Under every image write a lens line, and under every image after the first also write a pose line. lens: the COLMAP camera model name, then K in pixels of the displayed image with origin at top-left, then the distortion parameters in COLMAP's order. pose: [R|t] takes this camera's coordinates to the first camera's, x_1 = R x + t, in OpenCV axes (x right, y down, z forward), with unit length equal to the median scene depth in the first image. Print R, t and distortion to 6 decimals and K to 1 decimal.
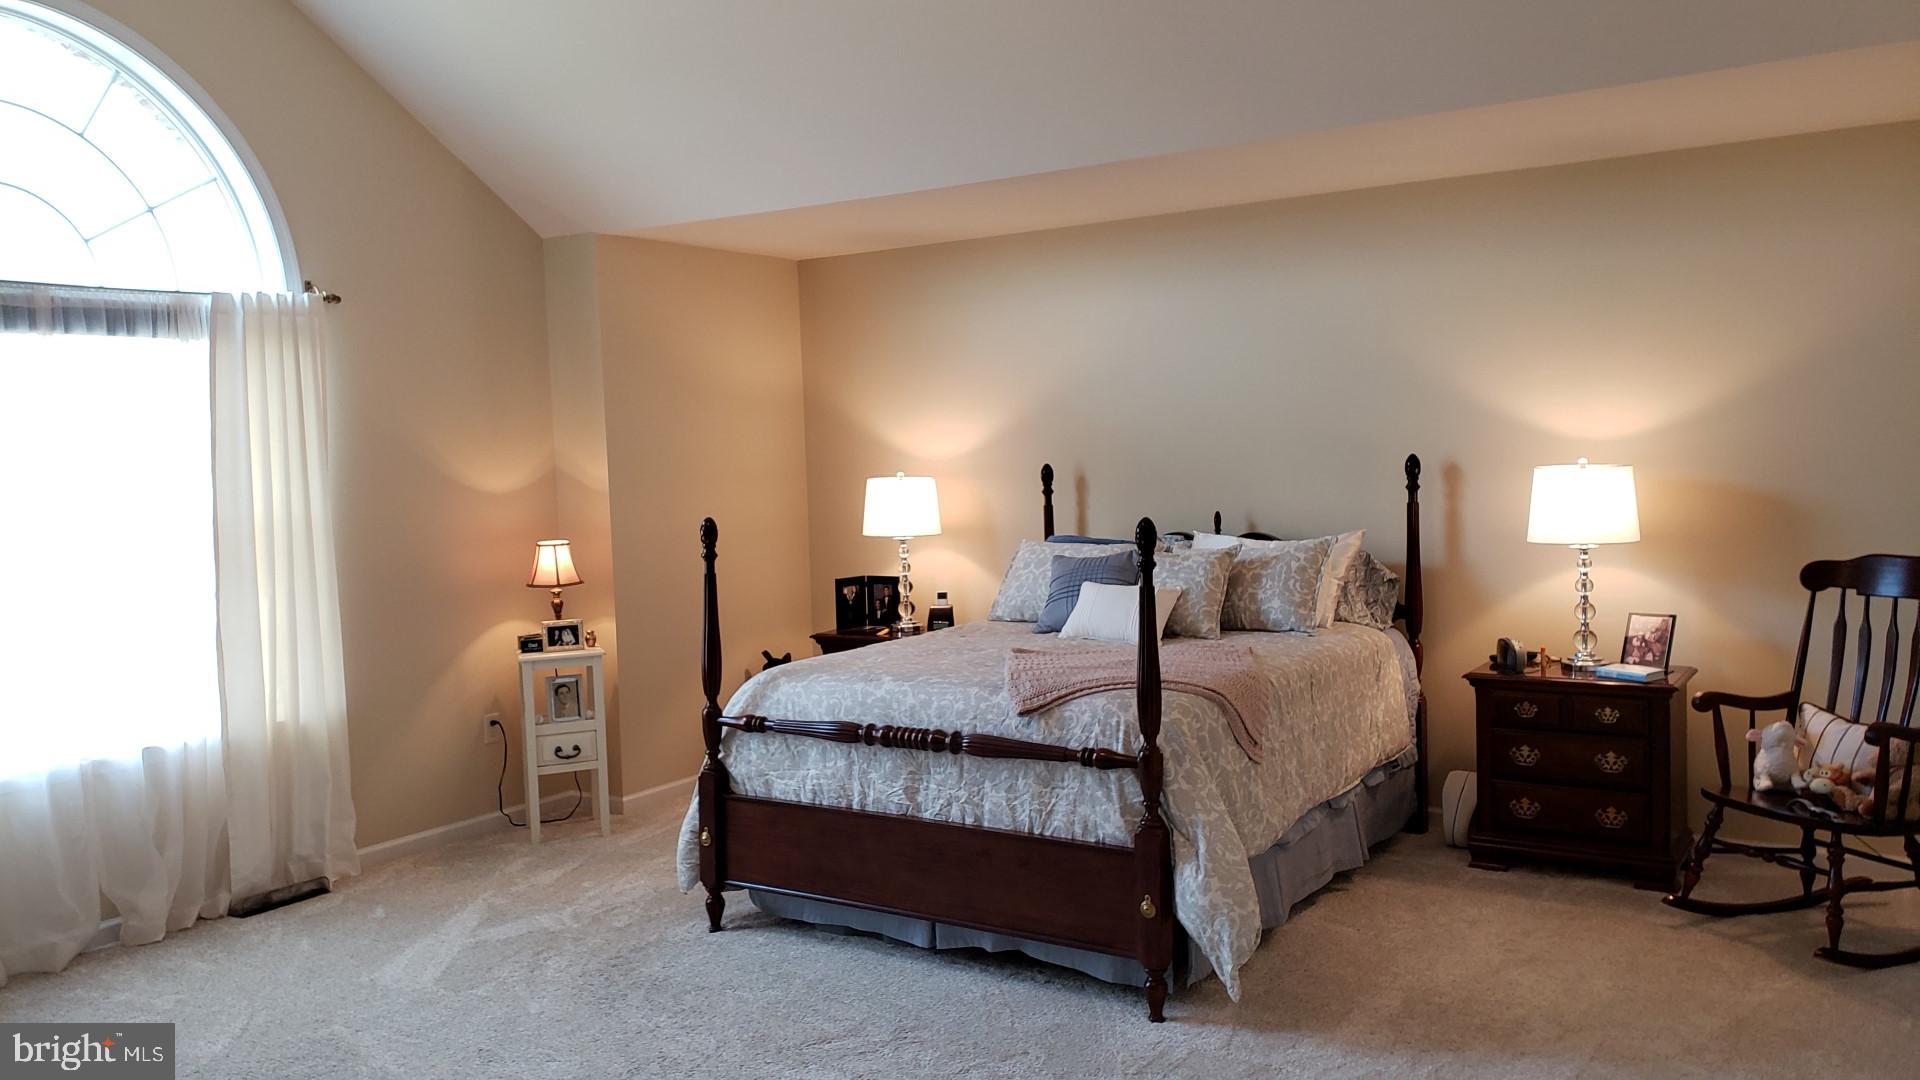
lens RADIAL K [[1496.2, 0, 963.0], [0, 1496.2, 538.9], [0, 0, 1]] dist [0.056358, -0.070734]
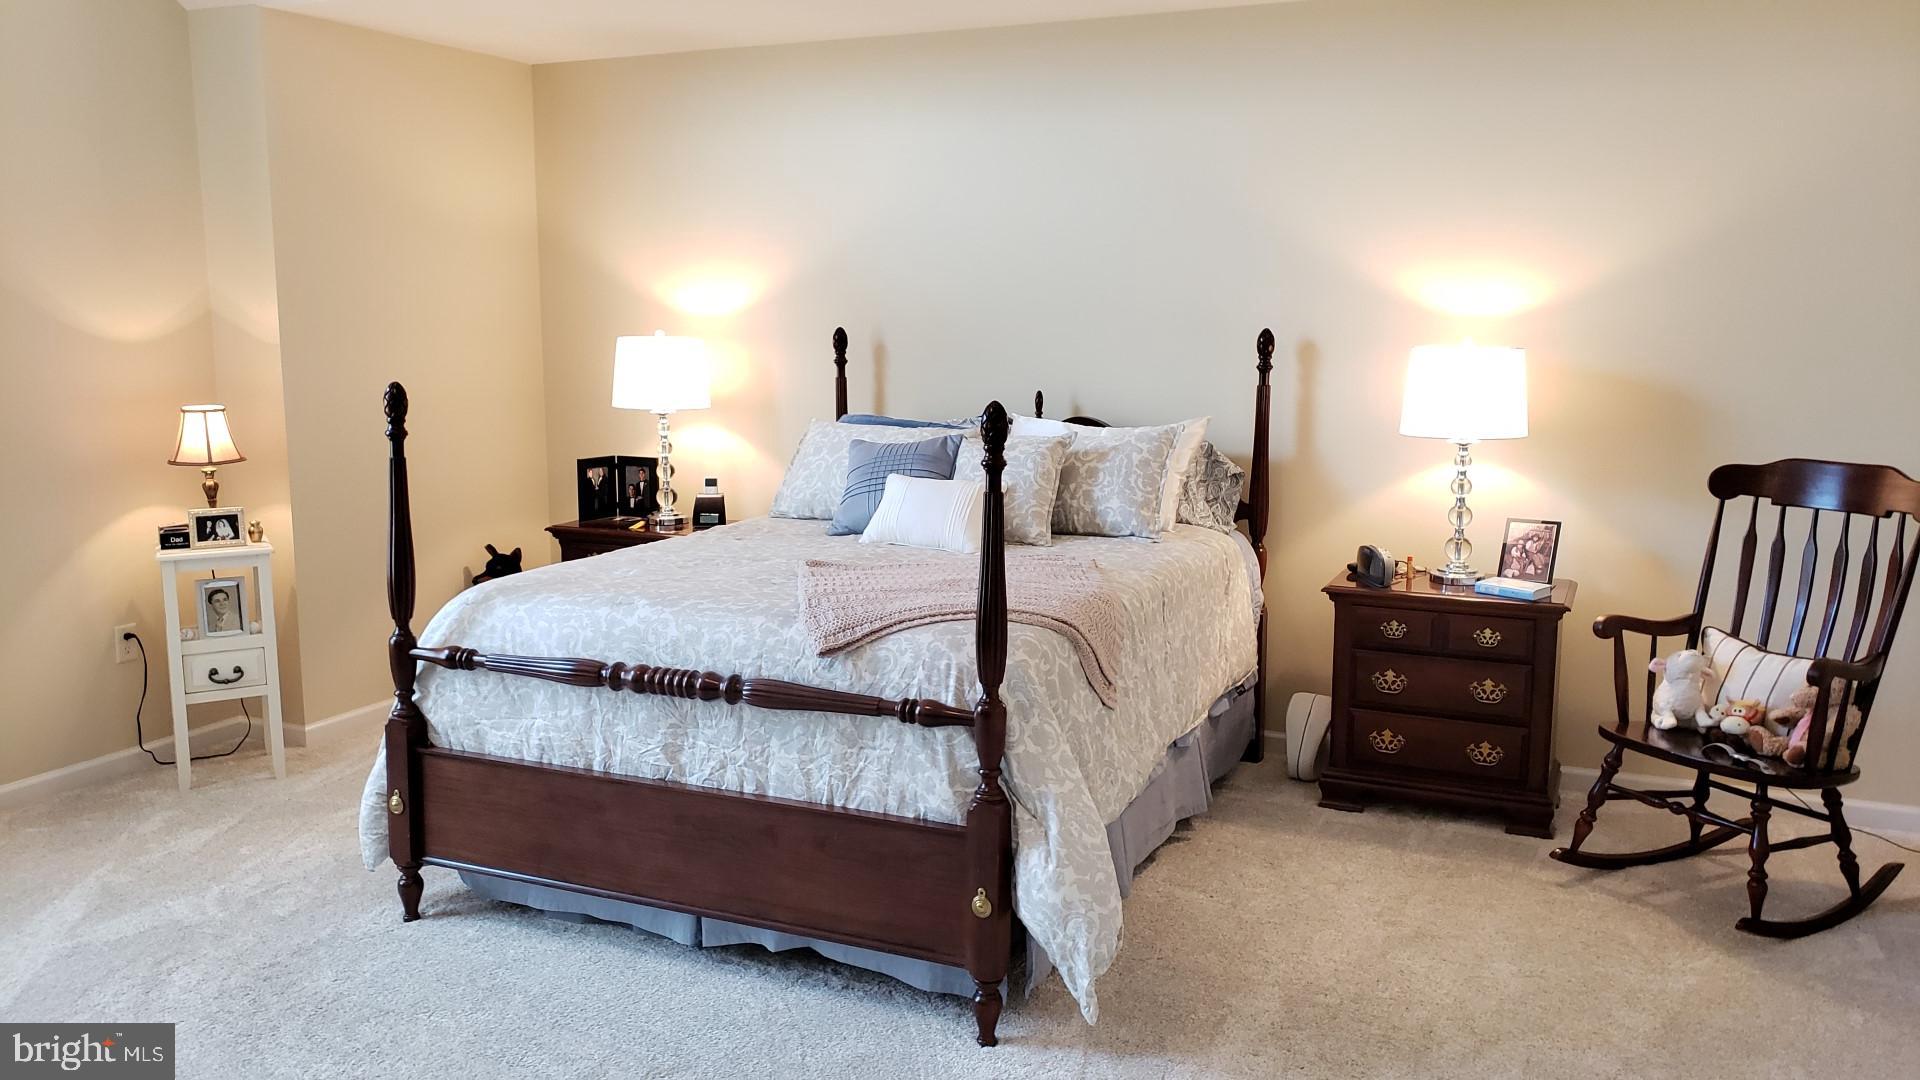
lens RADIAL K [[1496.2, 0, 940.2], [0, 1496.2, 530.9], [0, 0, 1]] dist [0.056358, -0.070734]
pose [[0.989428, 0.011994, 0.144528, -0.010137], [-0.023584, 0.996616, 0.078748, -0.005524], [-0.143094, -0.081325, 0.986362, 0.212760]]
